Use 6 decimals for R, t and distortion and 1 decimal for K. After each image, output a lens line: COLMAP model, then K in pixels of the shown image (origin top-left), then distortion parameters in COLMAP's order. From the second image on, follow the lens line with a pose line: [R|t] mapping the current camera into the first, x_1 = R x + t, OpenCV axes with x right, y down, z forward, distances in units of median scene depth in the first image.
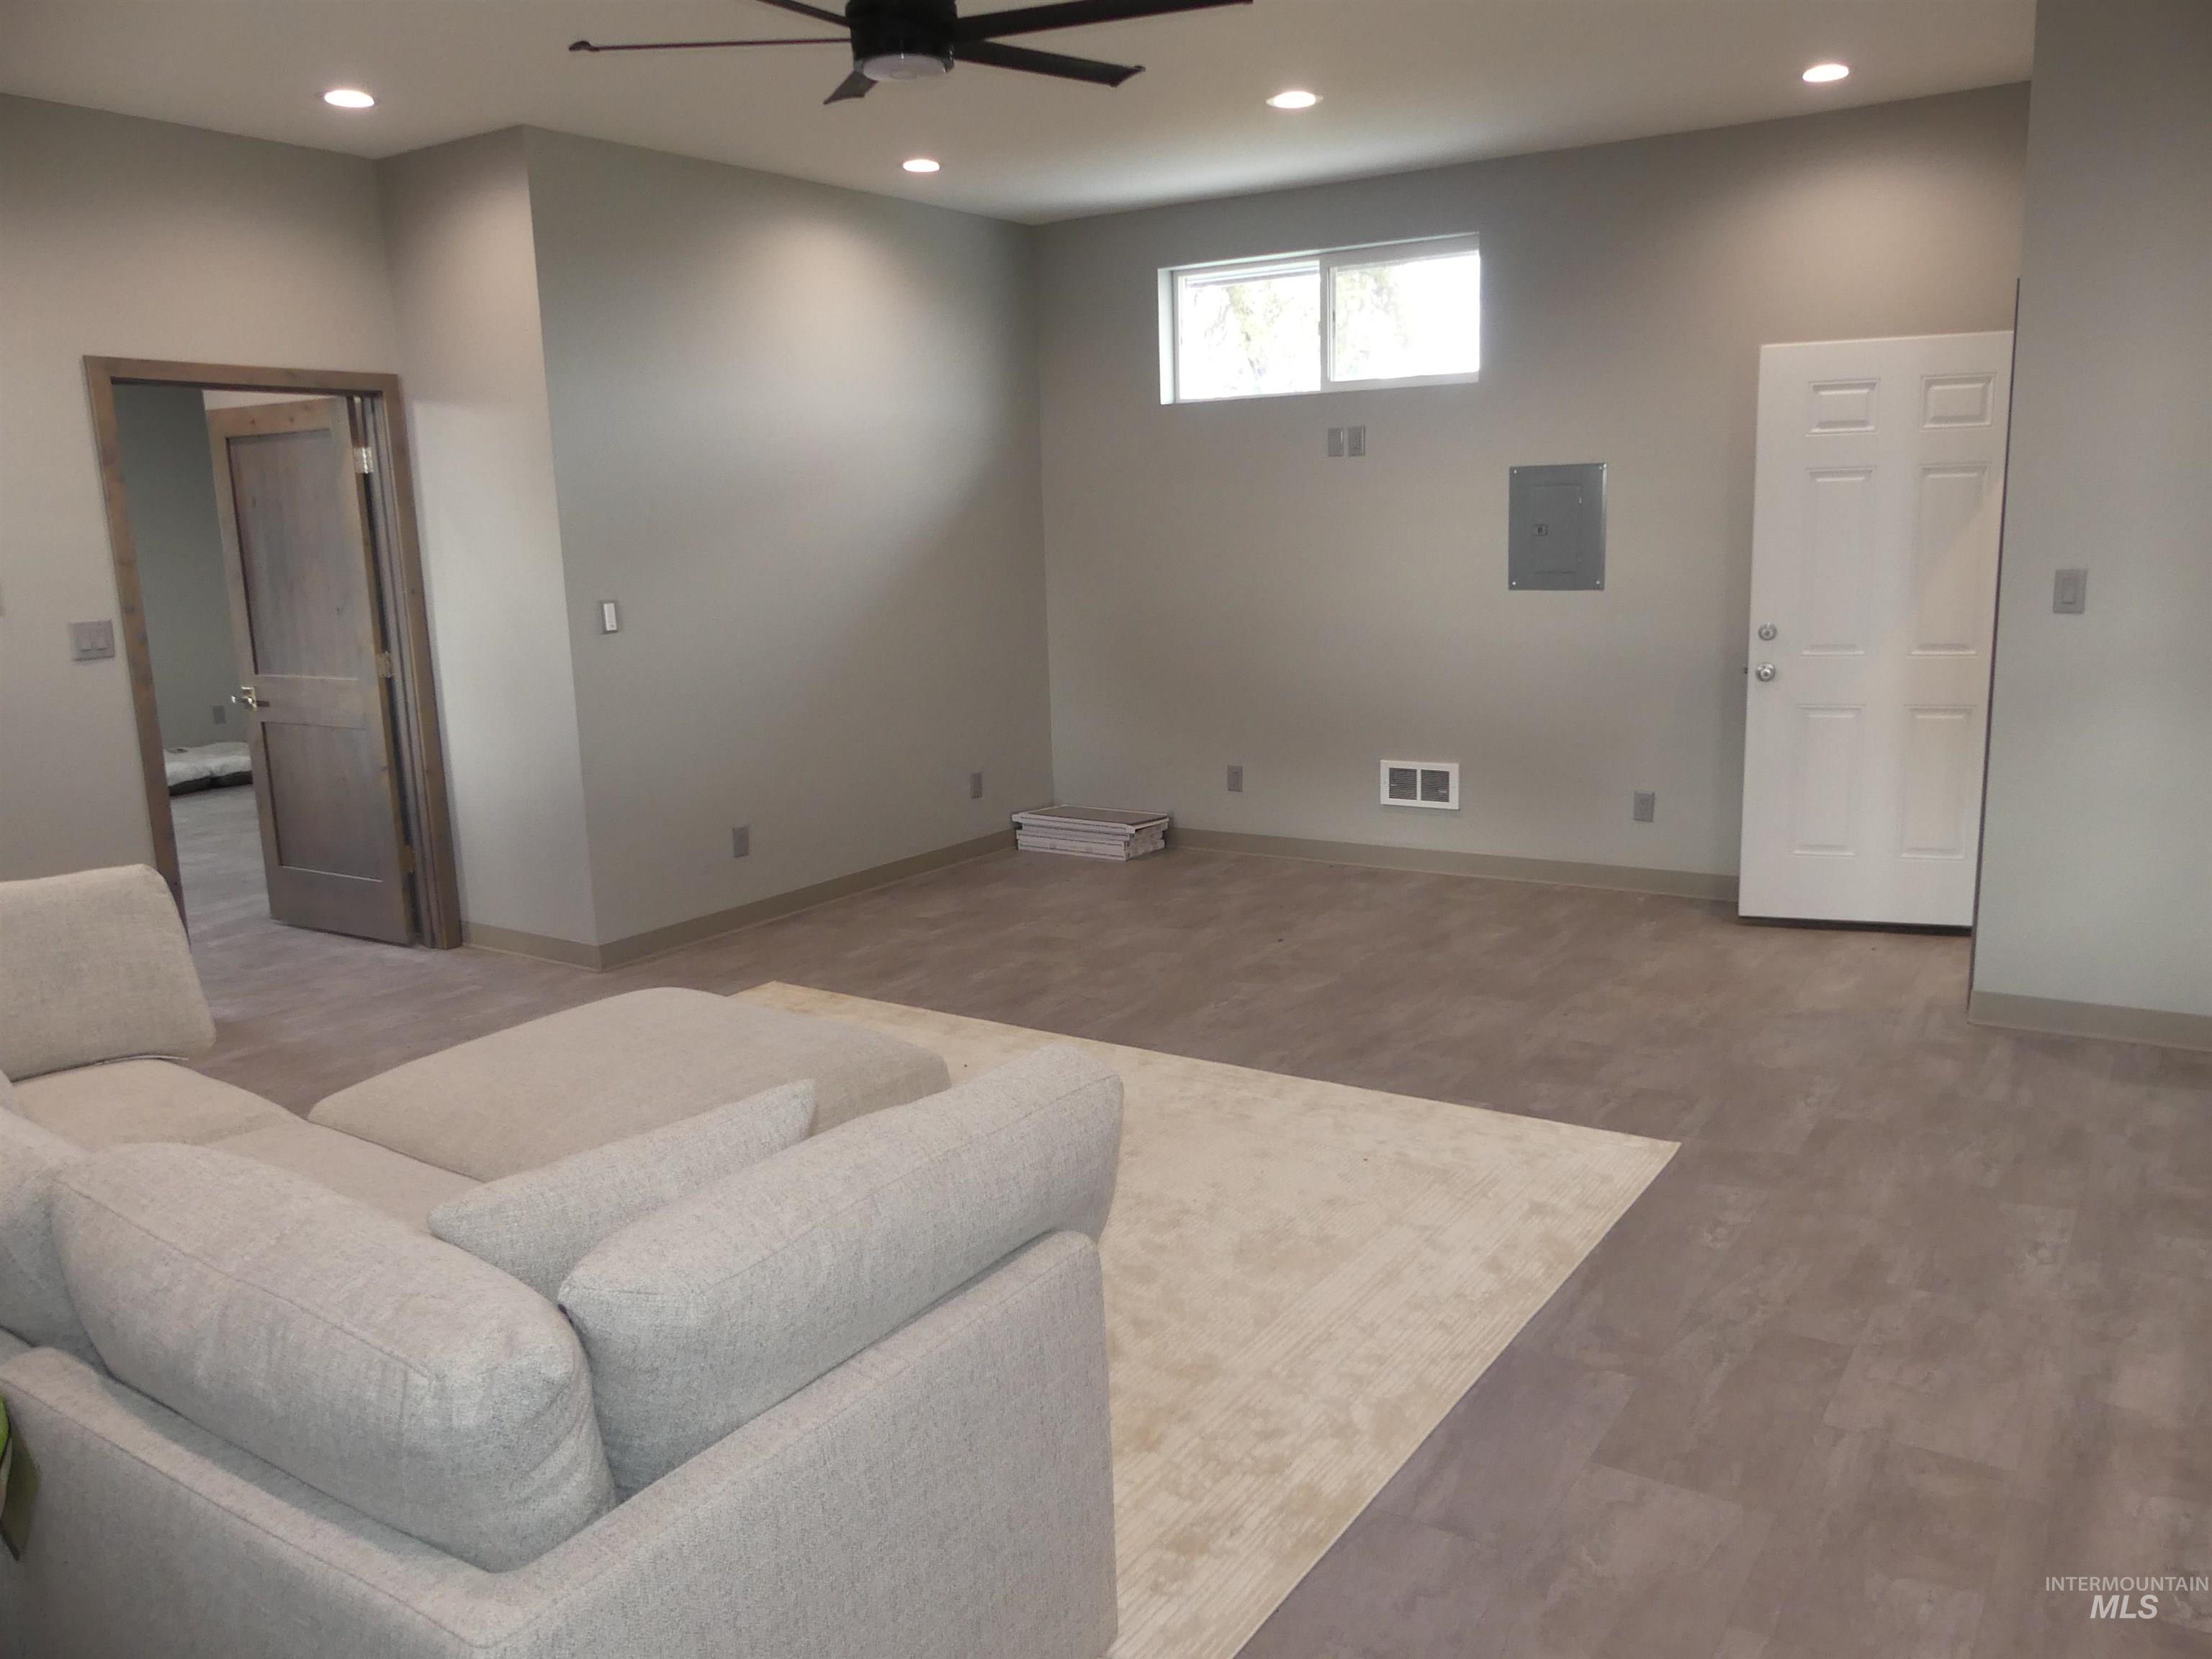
lens RADIAL K [[1644.0, 0, 1115.1], [0, 1644.0, 825.7], [0, 0, 1]] dist [-0.019603, 0.002614]
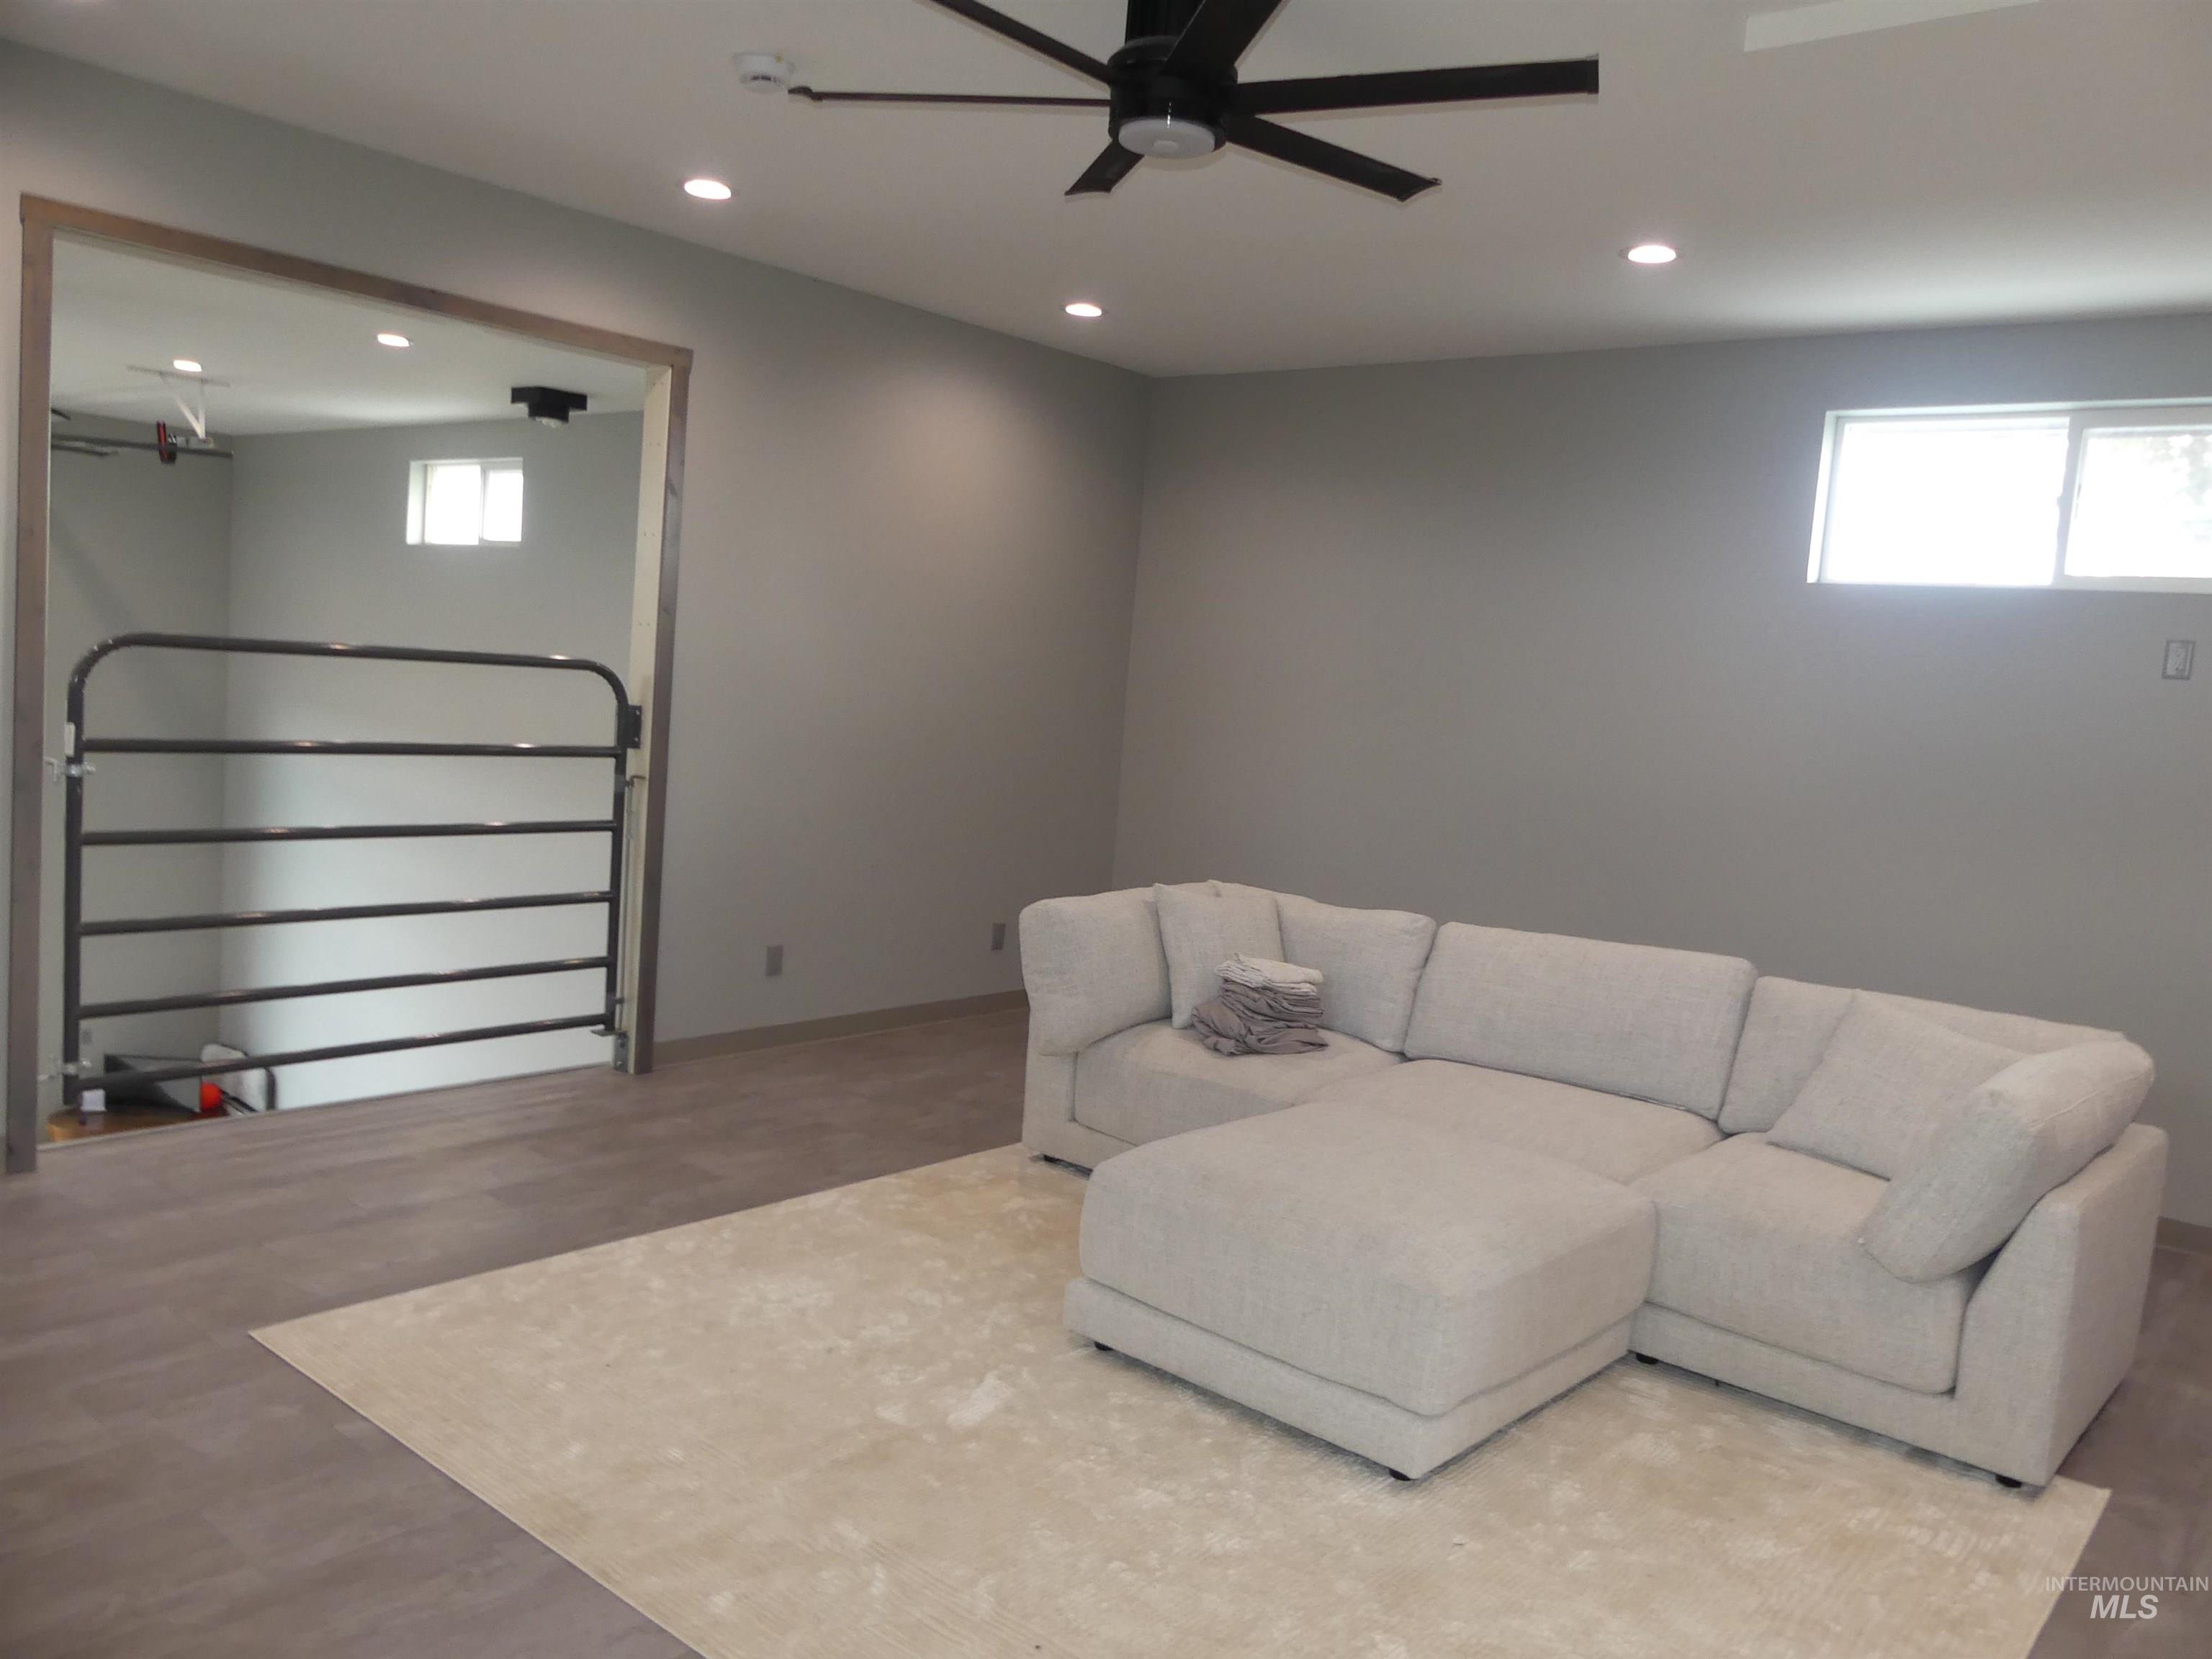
lens RADIAL K [[1644.0, 0, 1115.1], [0, 1644.0, 825.7], [0, 0, 1]] dist [-0.019603, 0.002614]
pose [[-0.994942, -0.052914, 0.085390, -0.130978], [-0.028455, 0.963661, 0.265607, -0.233369], [-0.096342, 0.261833, -0.960292, 1.284951]]
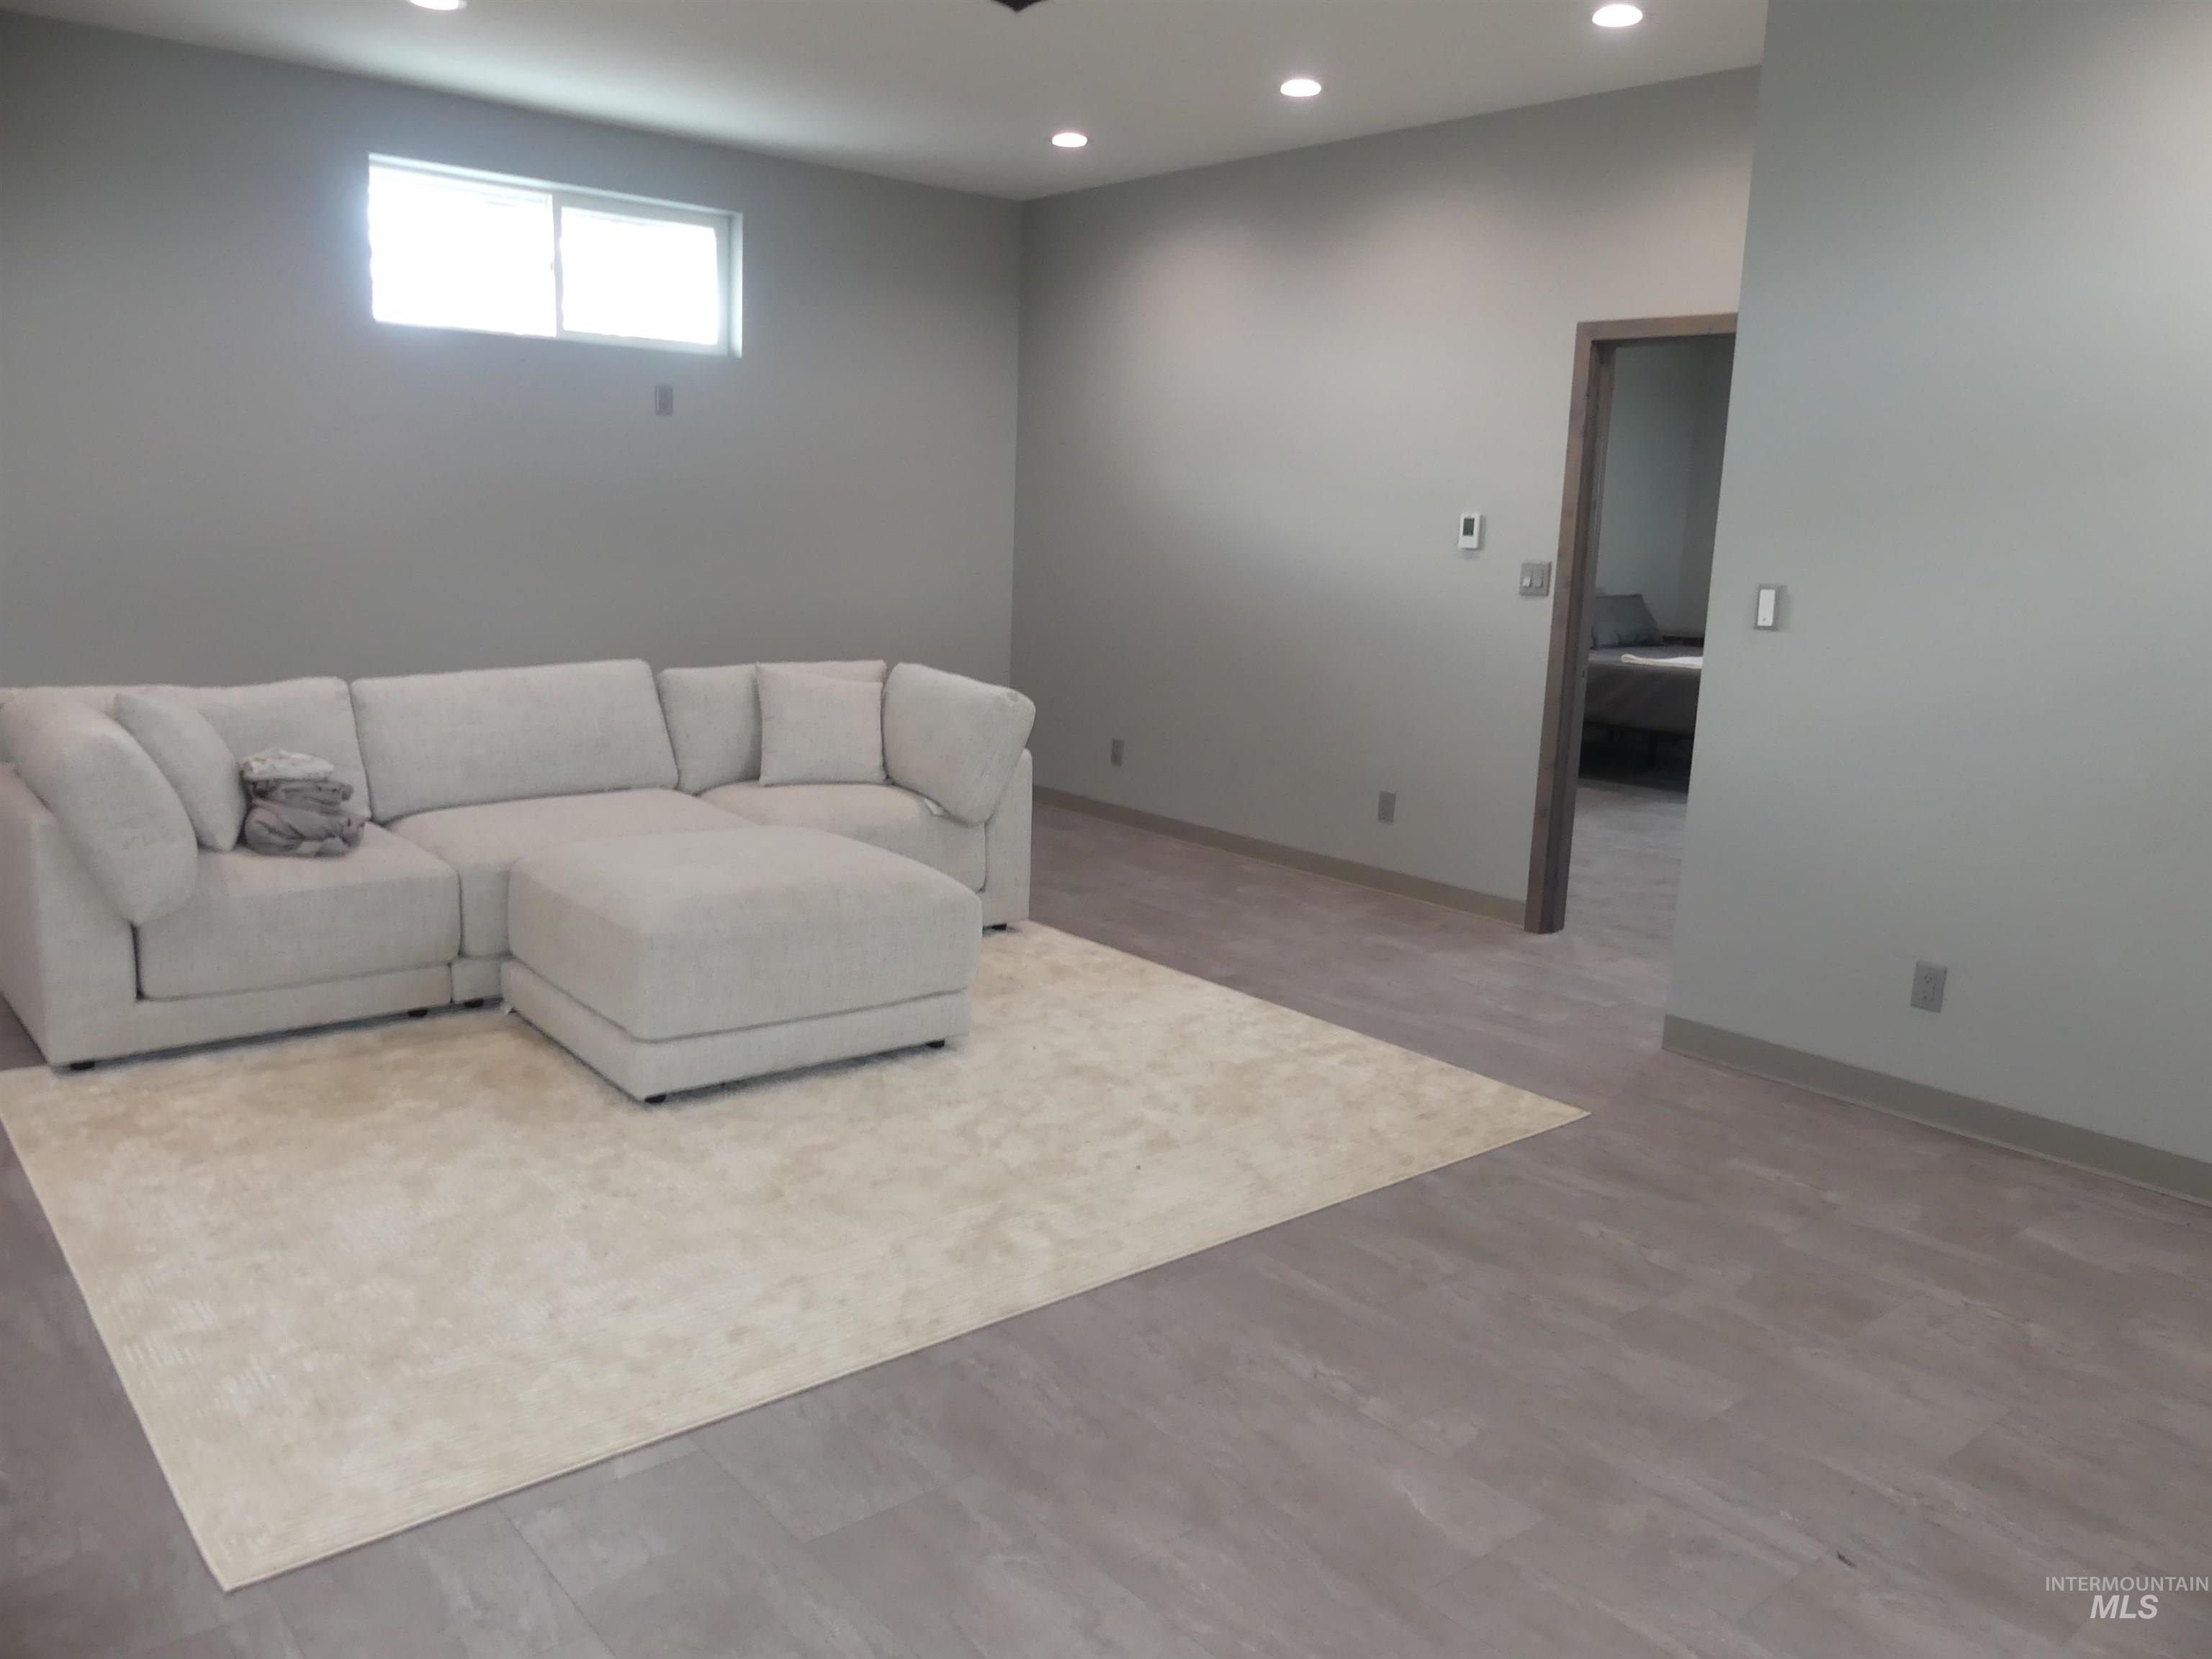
lens RADIAL K [[1644.0, 0, 1115.1], [0, 1644.0, 825.7], [0, 0, 1]] dist [-0.019603, 0.002614]
pose [[-0.269252, 0.197468, -0.942608, 0.539456], [-0.204341, 0.944755, 0.256287, -0.178969], [0.941142, 0.261620, -0.214026, 0.987577]]
